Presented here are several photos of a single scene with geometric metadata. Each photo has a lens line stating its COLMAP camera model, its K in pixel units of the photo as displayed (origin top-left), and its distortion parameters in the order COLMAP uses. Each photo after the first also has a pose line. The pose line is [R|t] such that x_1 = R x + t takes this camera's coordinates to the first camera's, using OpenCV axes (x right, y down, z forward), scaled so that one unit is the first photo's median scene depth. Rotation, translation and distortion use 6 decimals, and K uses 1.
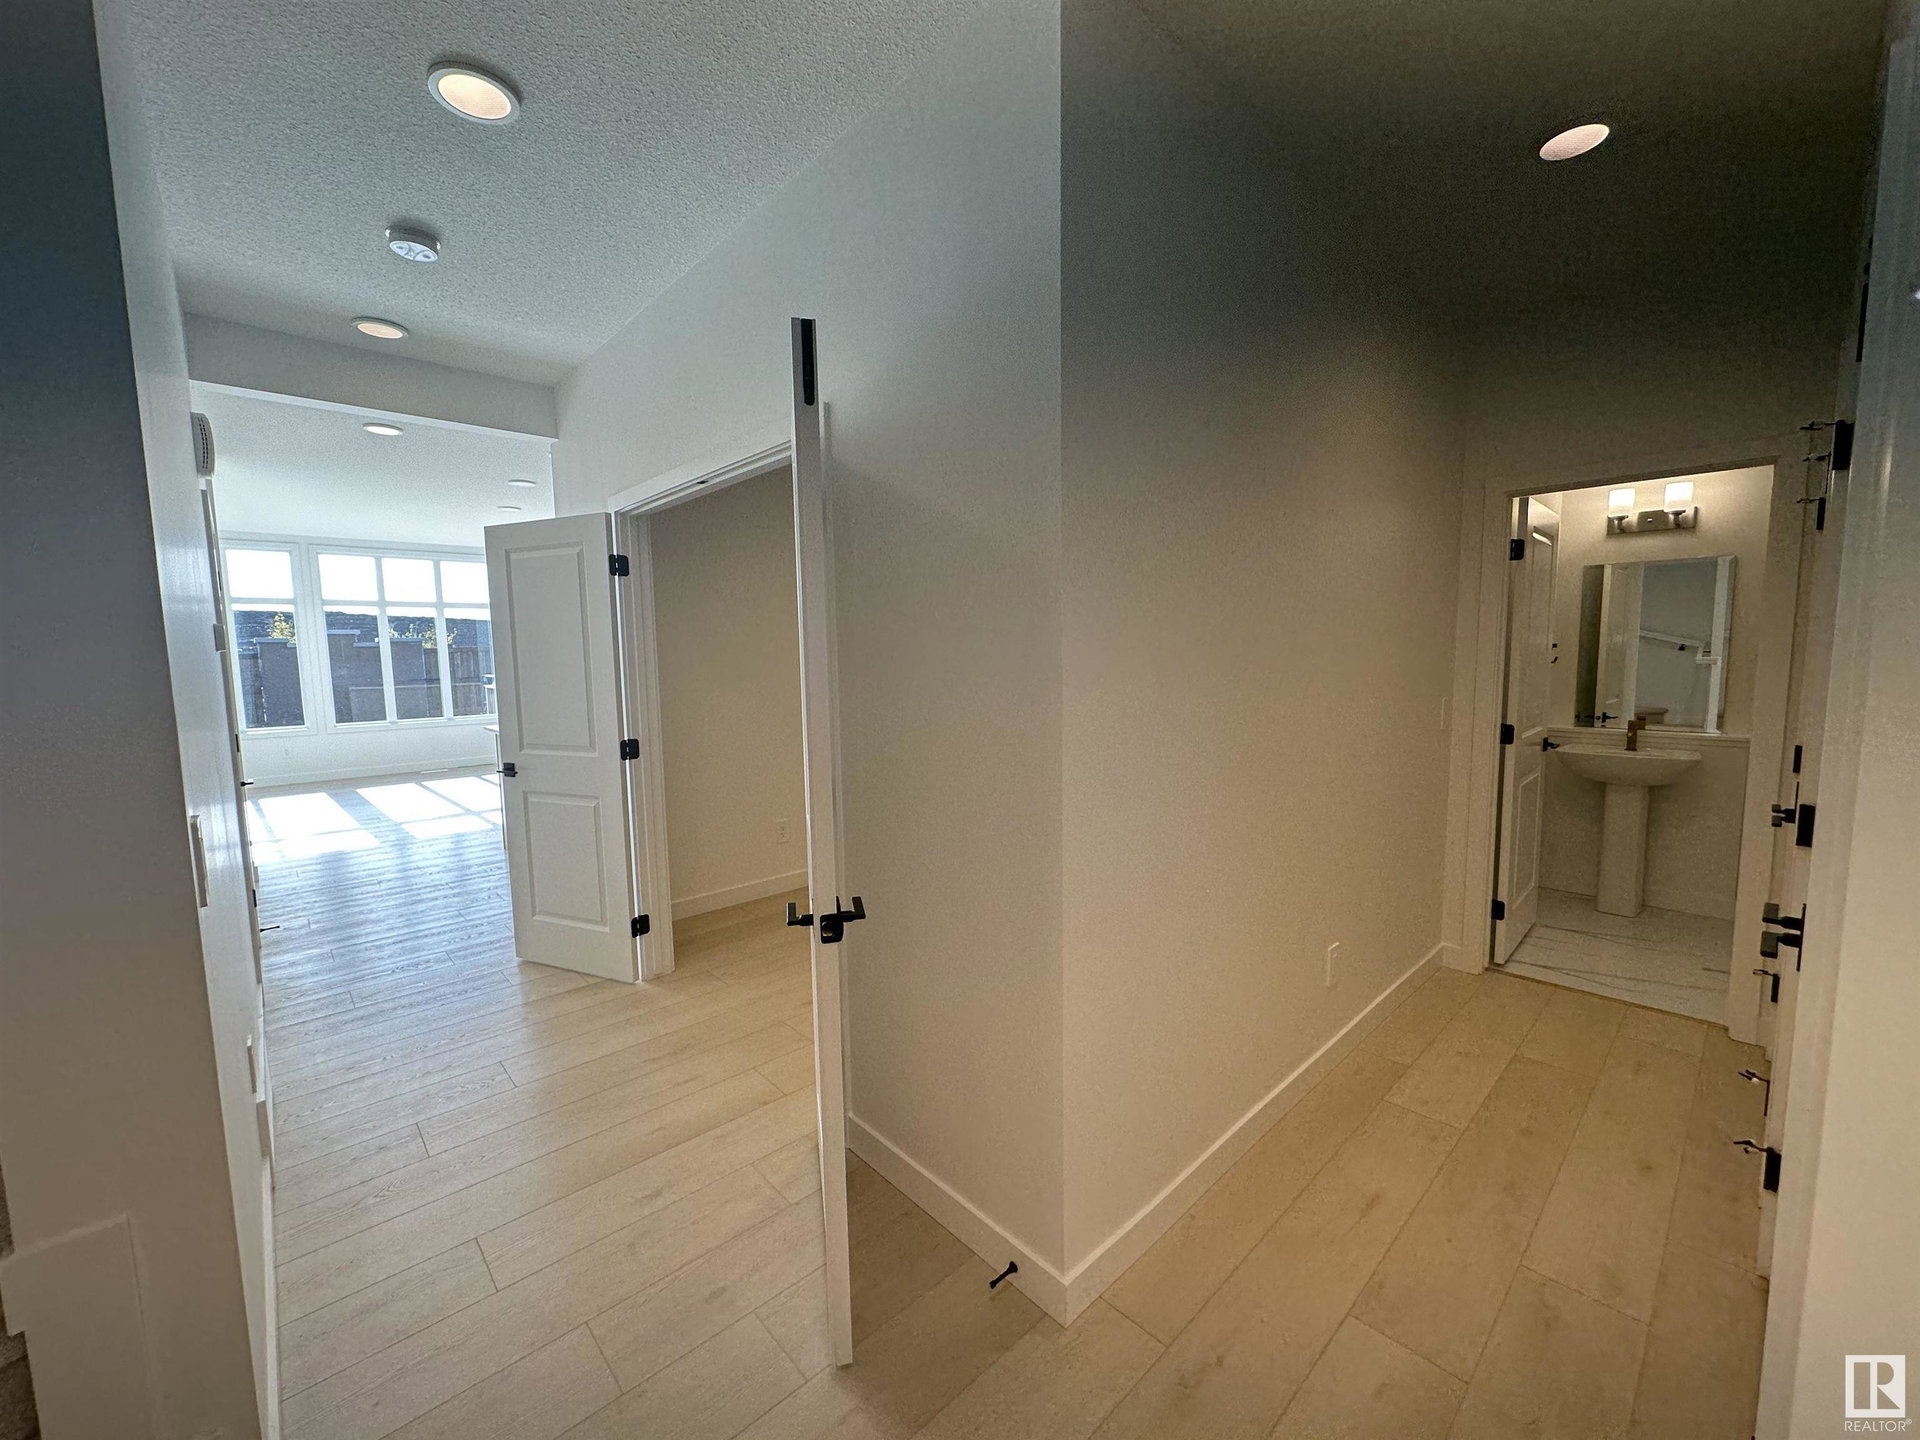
lens RADIAL K [[762.6, 0, 960.0], [0, 762.6, 720.0], [0, 0, 1]] dist [-0.003792, -0.000244]
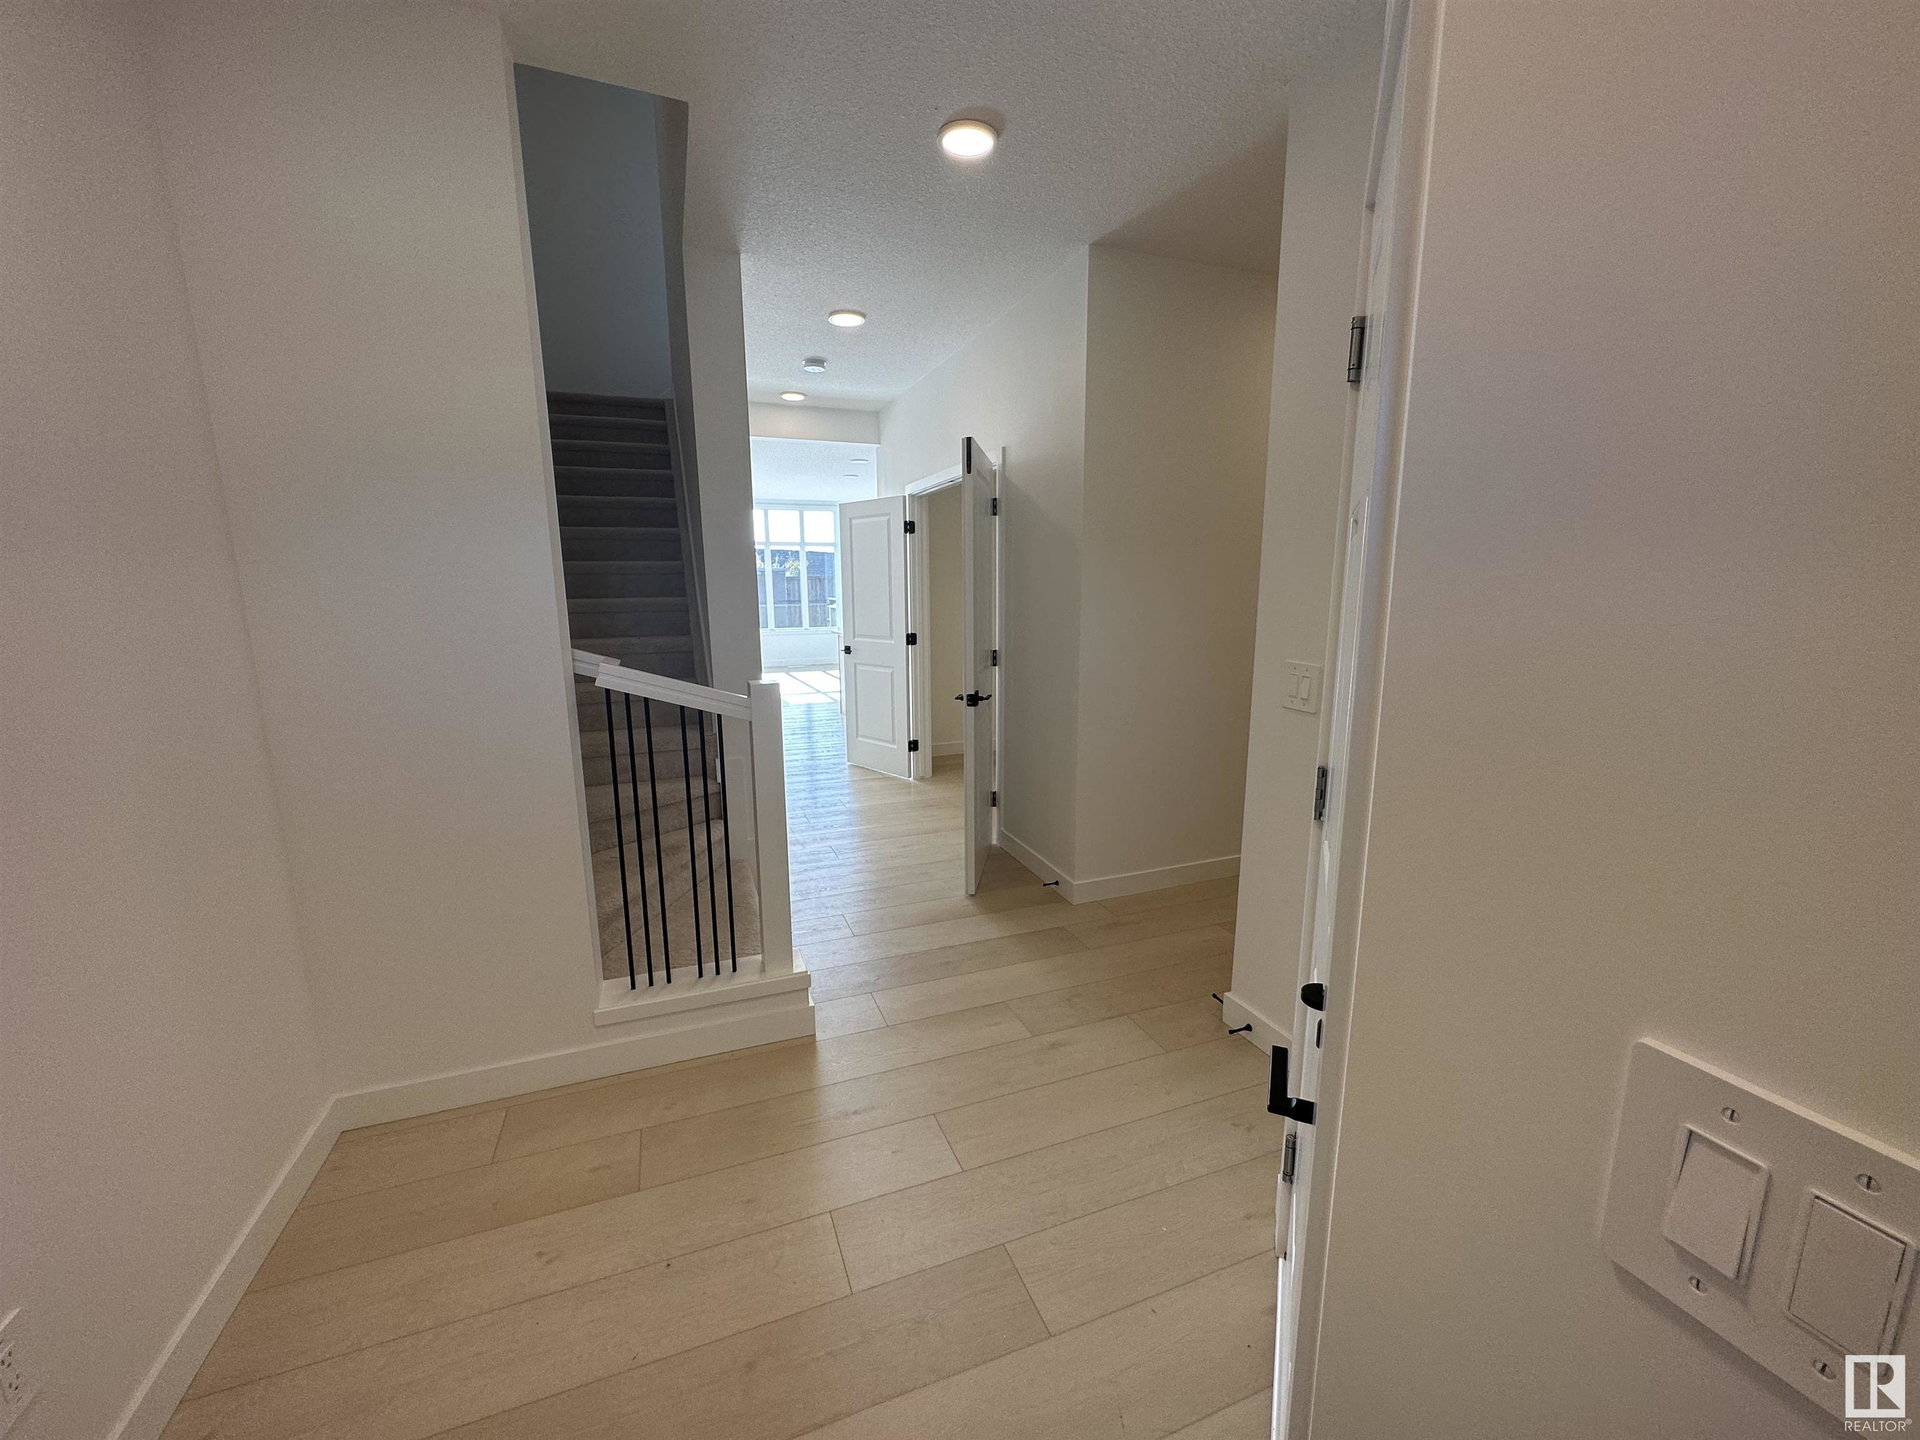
lens RADIAL K [[762.6, 0, 960.0], [0, 762.6, 720.0], [0, 0, 1]] dist [-0.003792, -0.000244]
pose [[0.927077, 0.078362, -0.366590, 0.275942], [-0.045896, 0.994277, 0.096470, 0.046237], [0.372052, -0.072611, 0.925368, -0.491185]]
